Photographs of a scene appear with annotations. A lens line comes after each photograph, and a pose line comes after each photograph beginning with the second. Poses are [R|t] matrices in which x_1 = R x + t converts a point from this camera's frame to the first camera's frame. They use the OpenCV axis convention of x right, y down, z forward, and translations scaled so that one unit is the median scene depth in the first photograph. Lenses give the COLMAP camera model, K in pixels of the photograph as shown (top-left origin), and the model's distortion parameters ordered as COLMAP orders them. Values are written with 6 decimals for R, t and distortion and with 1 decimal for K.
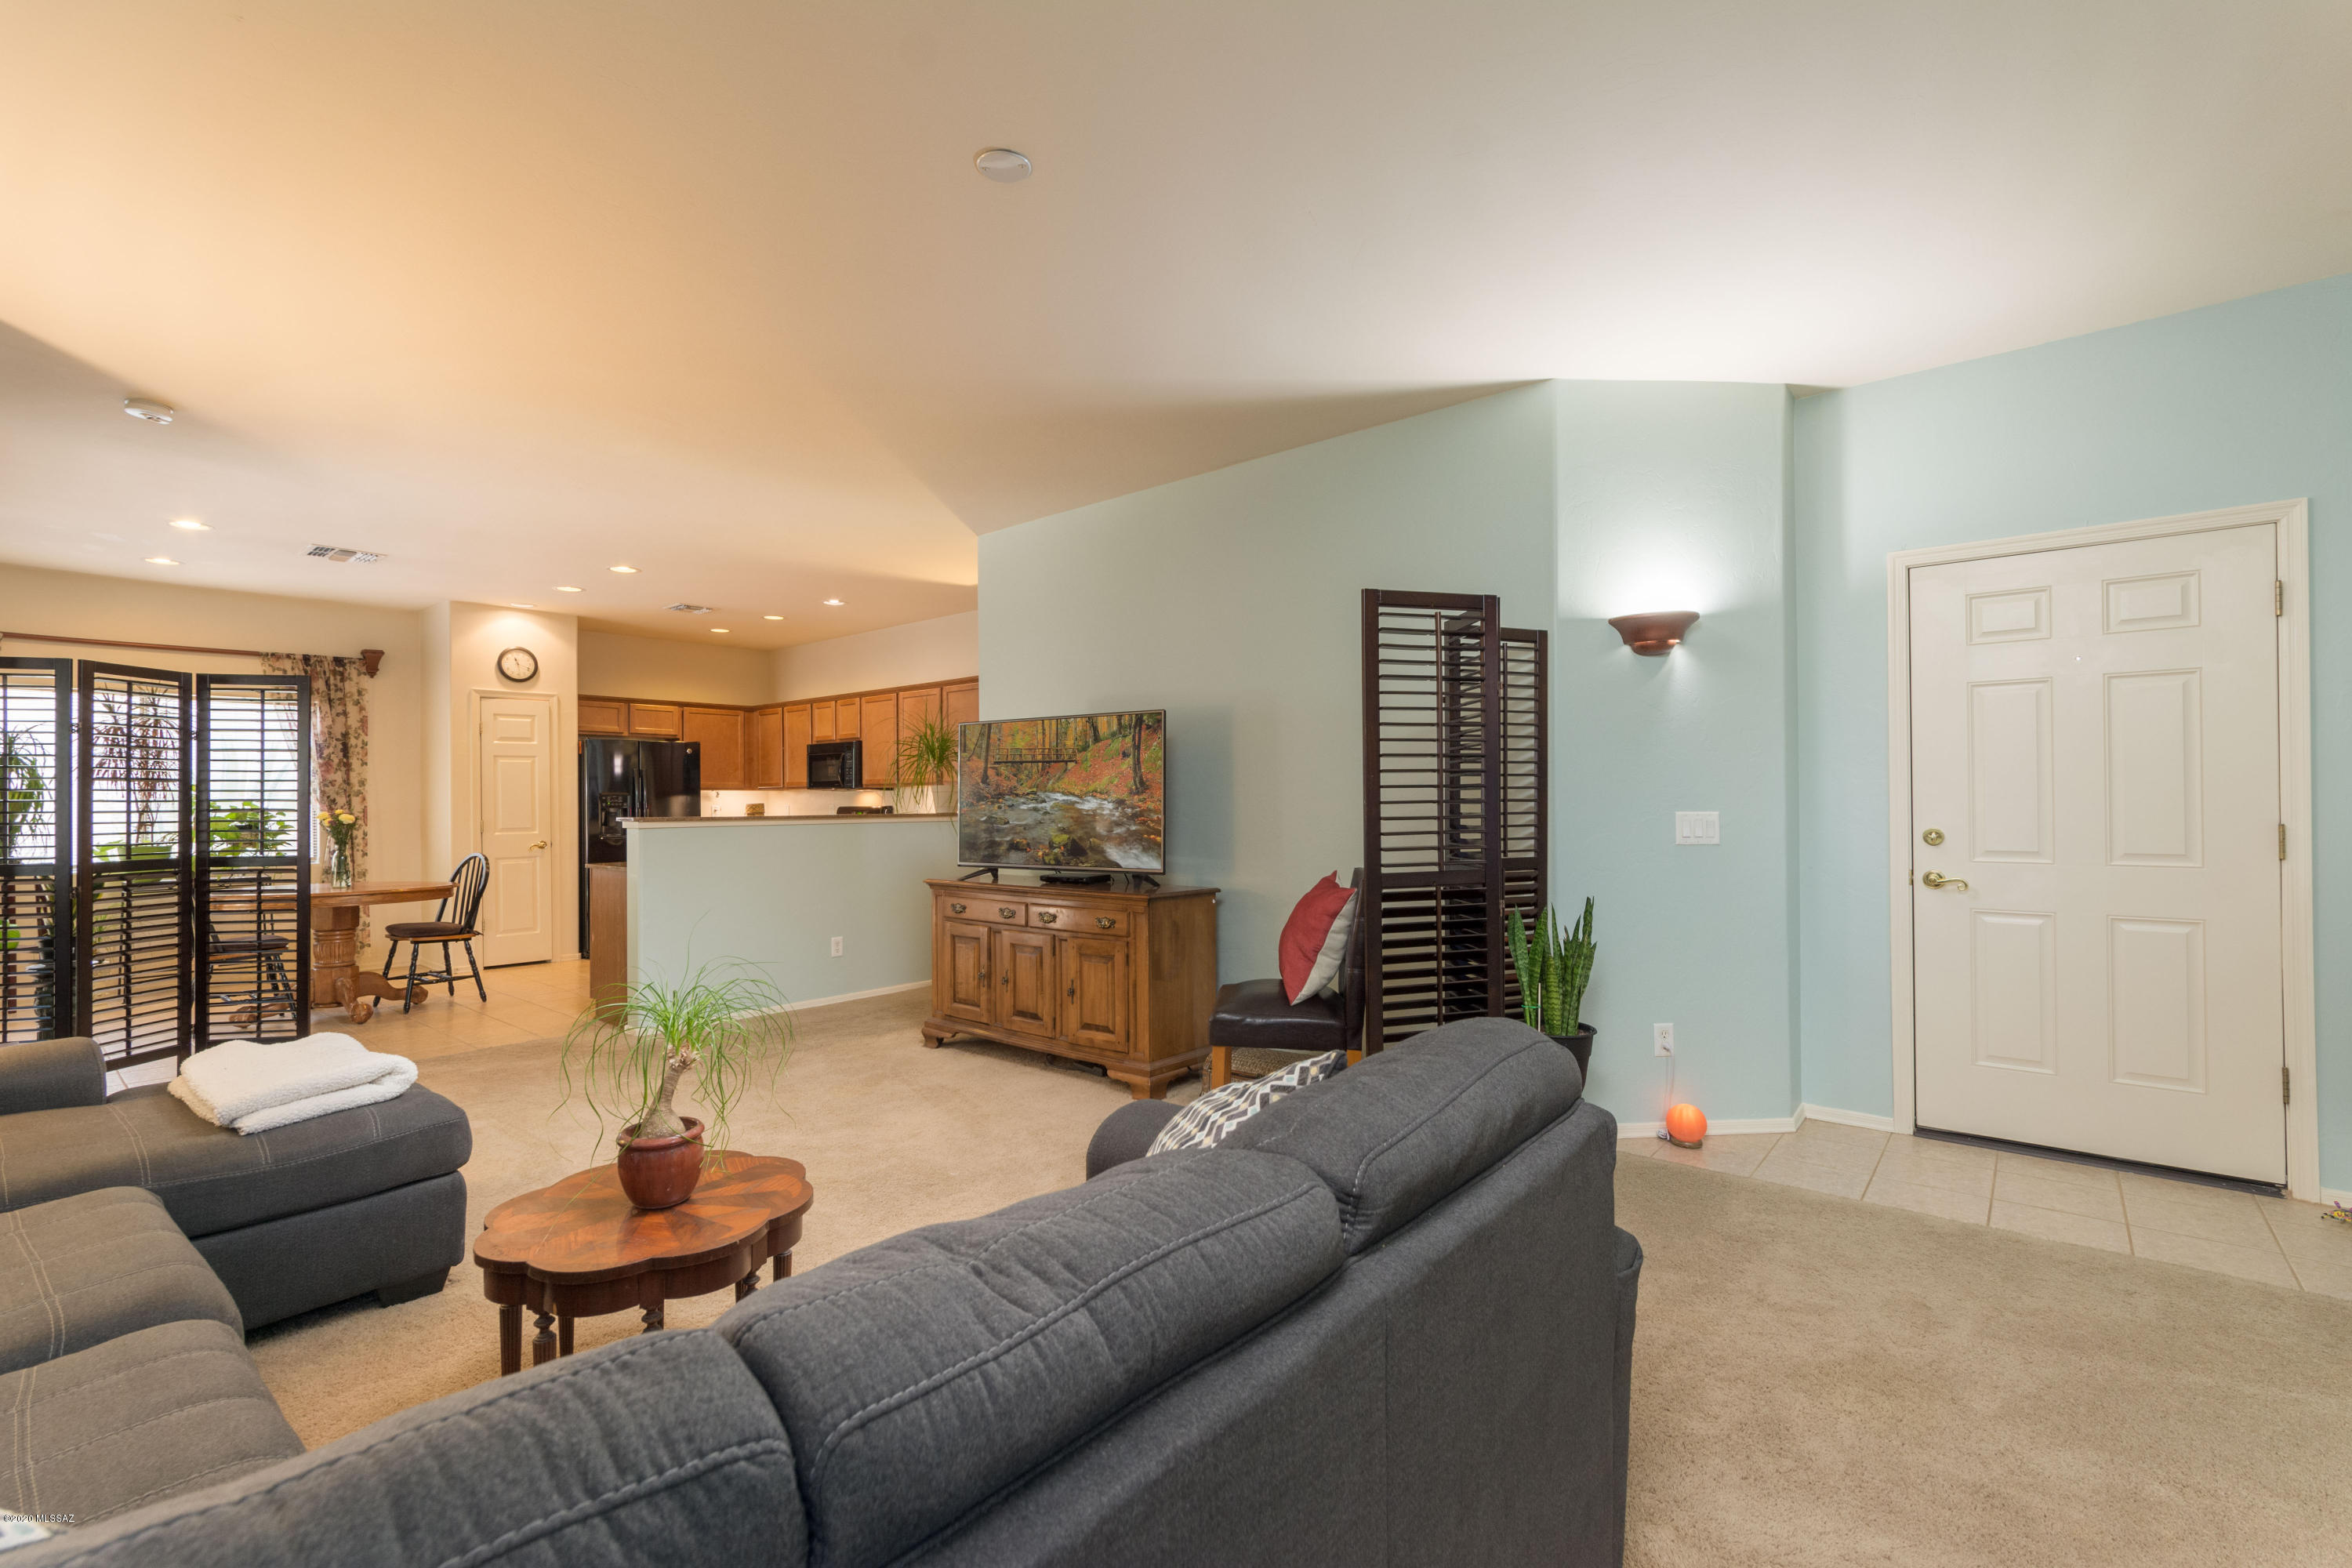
lens RADIAL K [[1024.0, 0, 1181.7], [0, 1024.0, 796.2], [0, 0, 1]] dist [-0.003091, 0.002213]
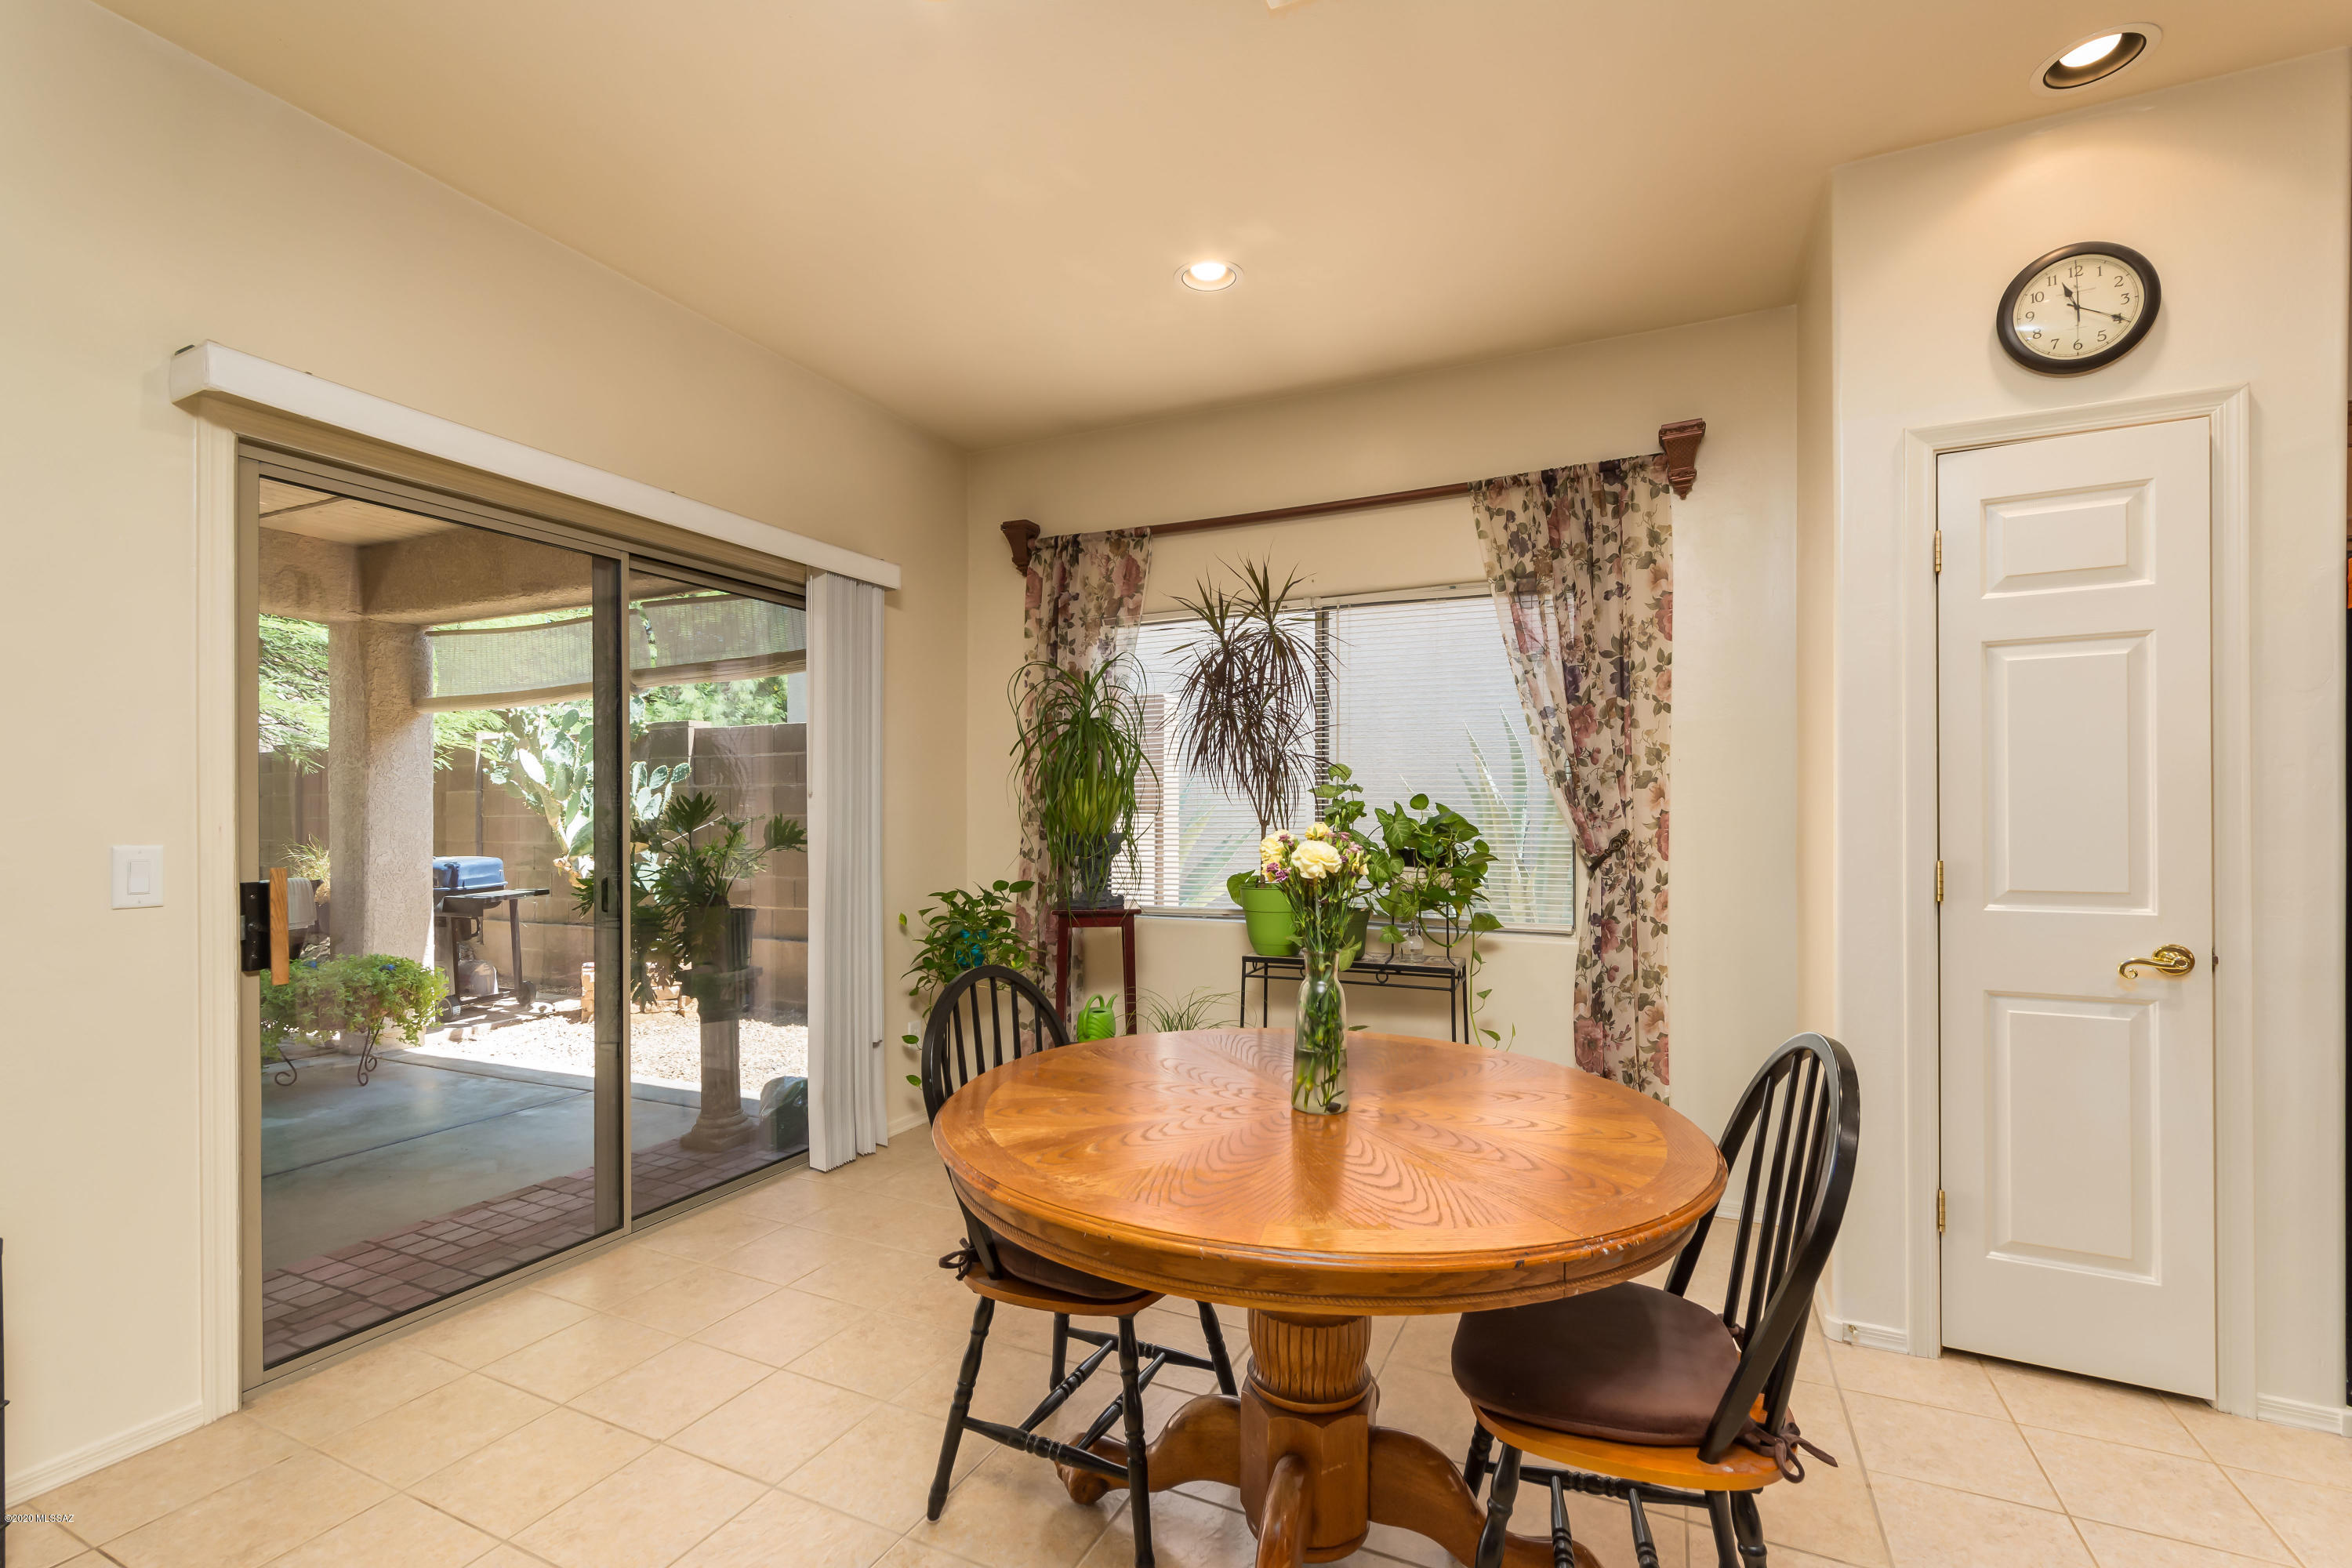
lens RADIAL K [[1024.0, 0, 1184.0], [0, 1024.0, 813.2], [0, 0, 1]] dist [-0.003091, 0.002213]
pose [[0.249327, 0.007095, -0.968393, -0.562815], [0.001680, 0.999968, 0.007759, 0.008782], [0.968418, -0.003561, 0.249307, 0.892126]]
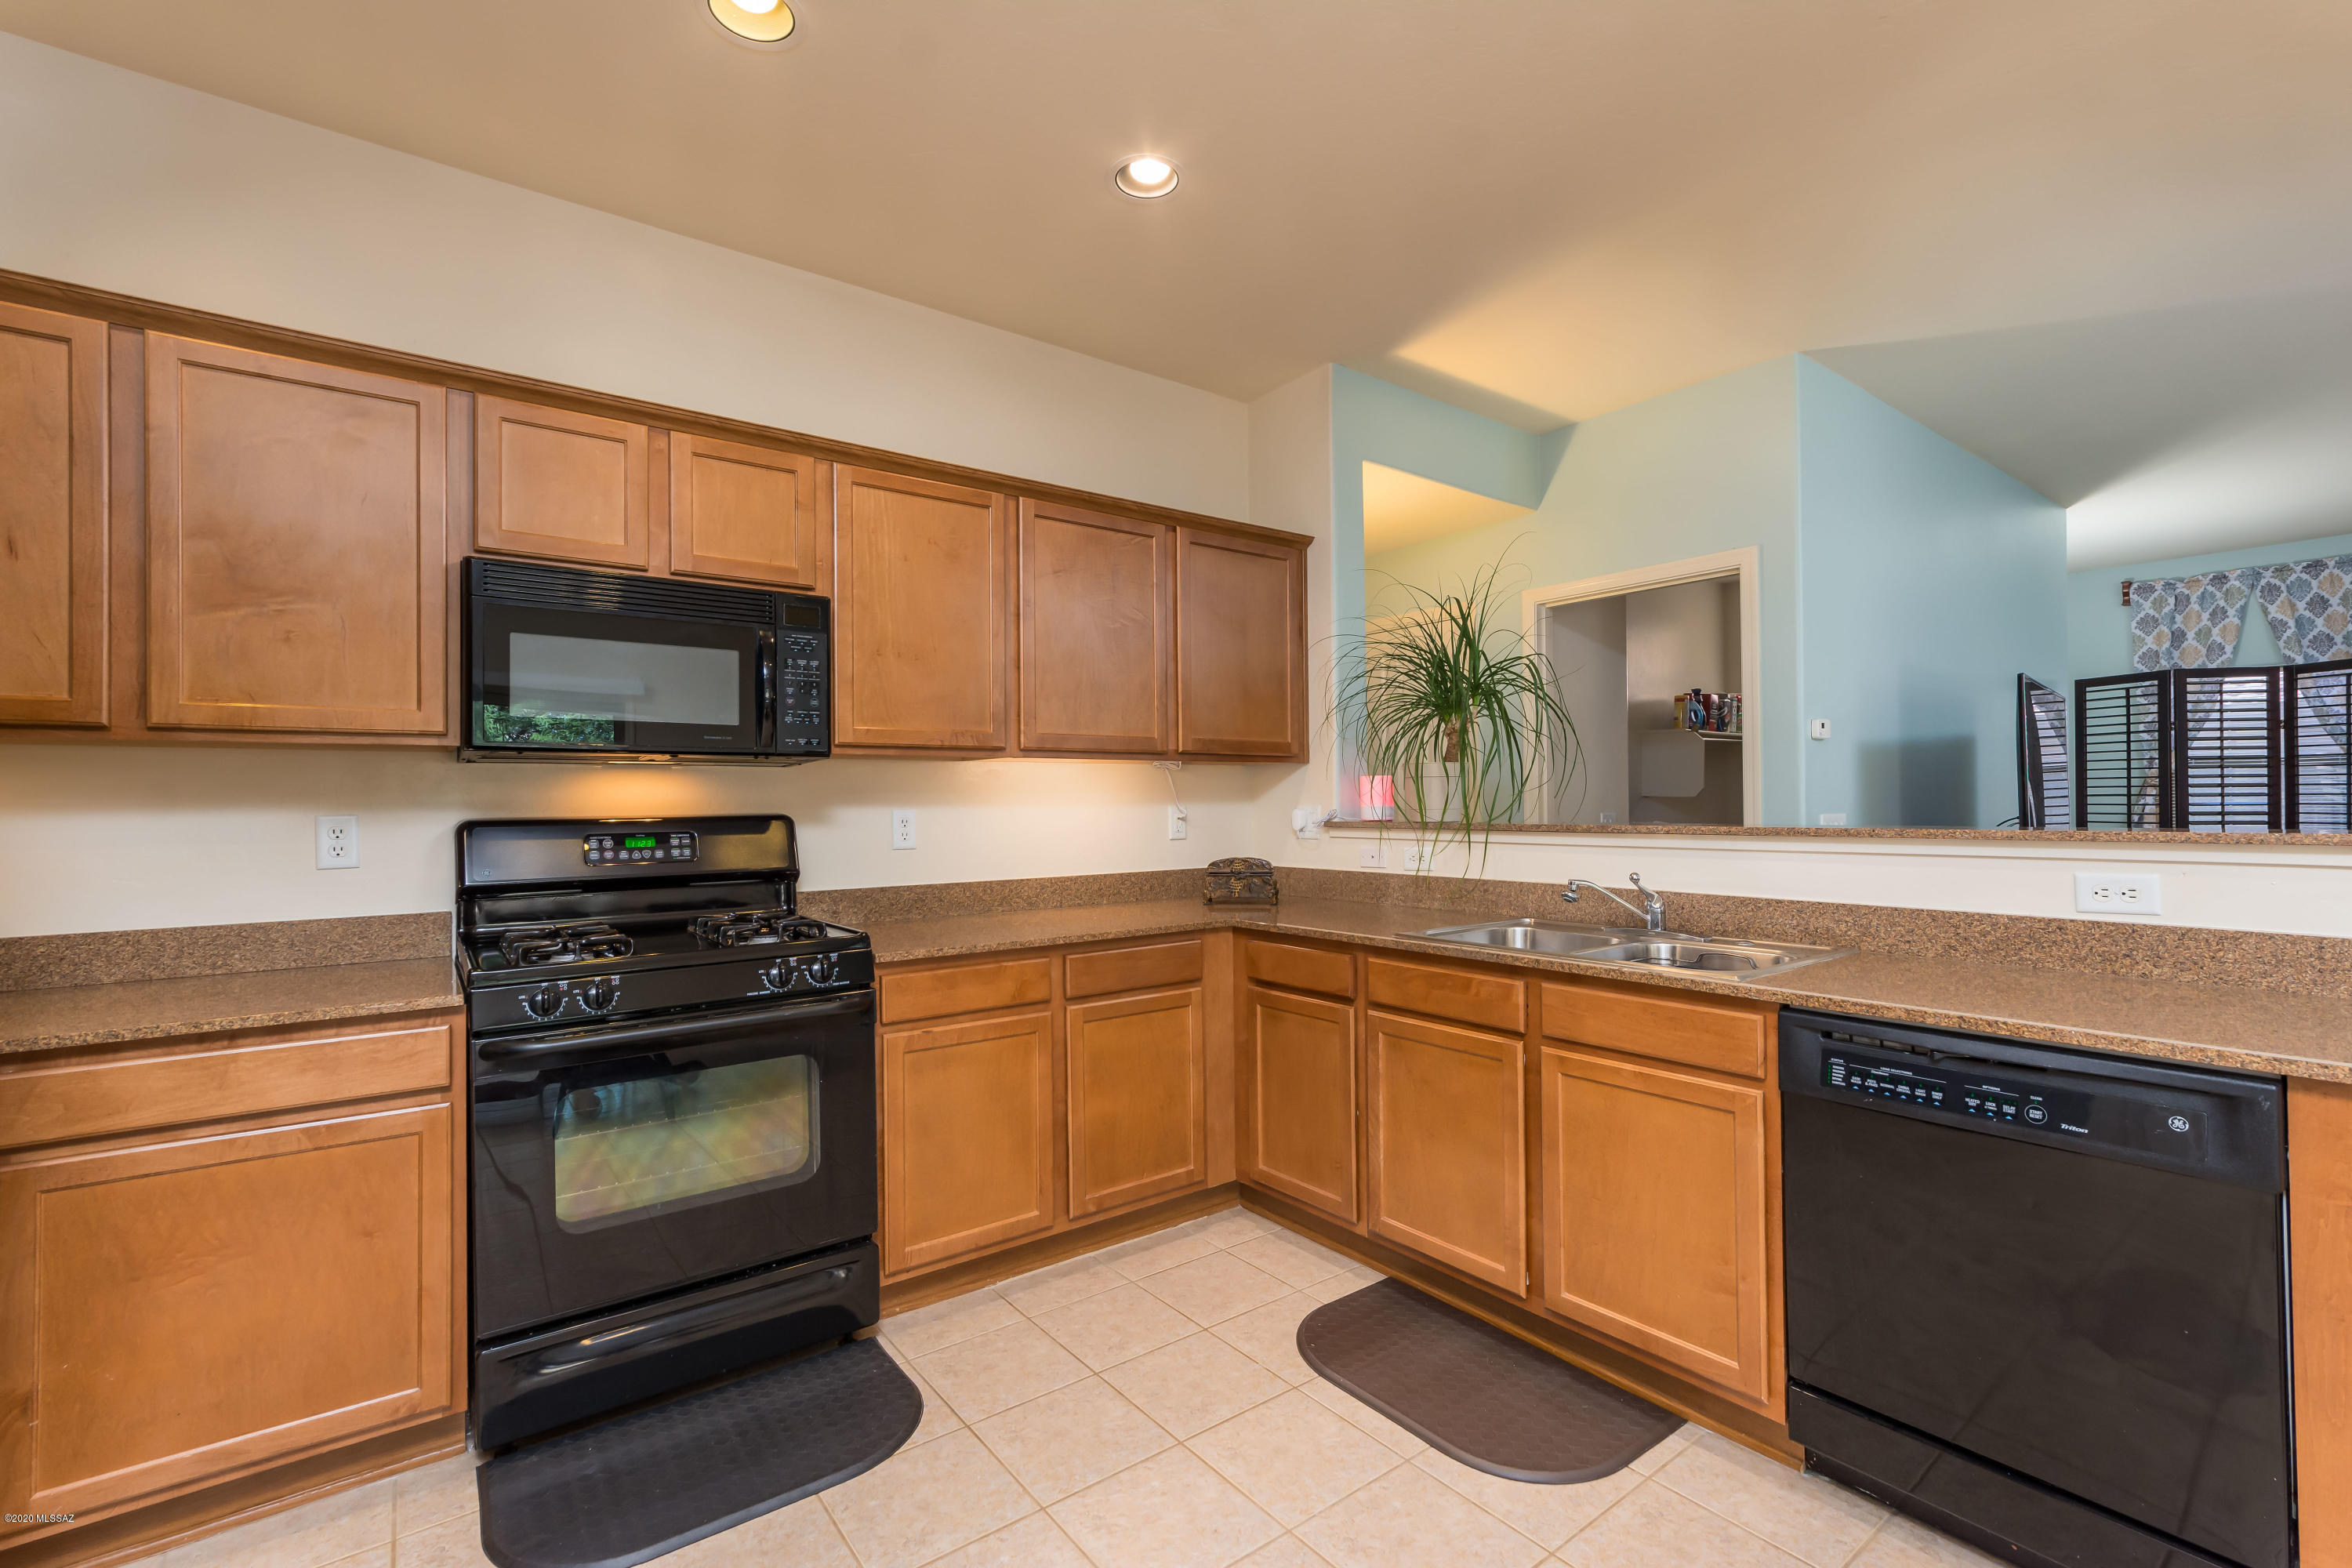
lens RADIAL K [[1024.0, 0, 1176.4], [0, 1024.0, 792.1], [0, 0, 1]] dist [-0.003091, 0.002213]
pose [[0.224954, 0.013655, 0.974274, -0.822225], [0.001486, 0.999896, -0.014357, 0.010257], [-0.974368, 0.004678, 0.224910, 1.164146]]
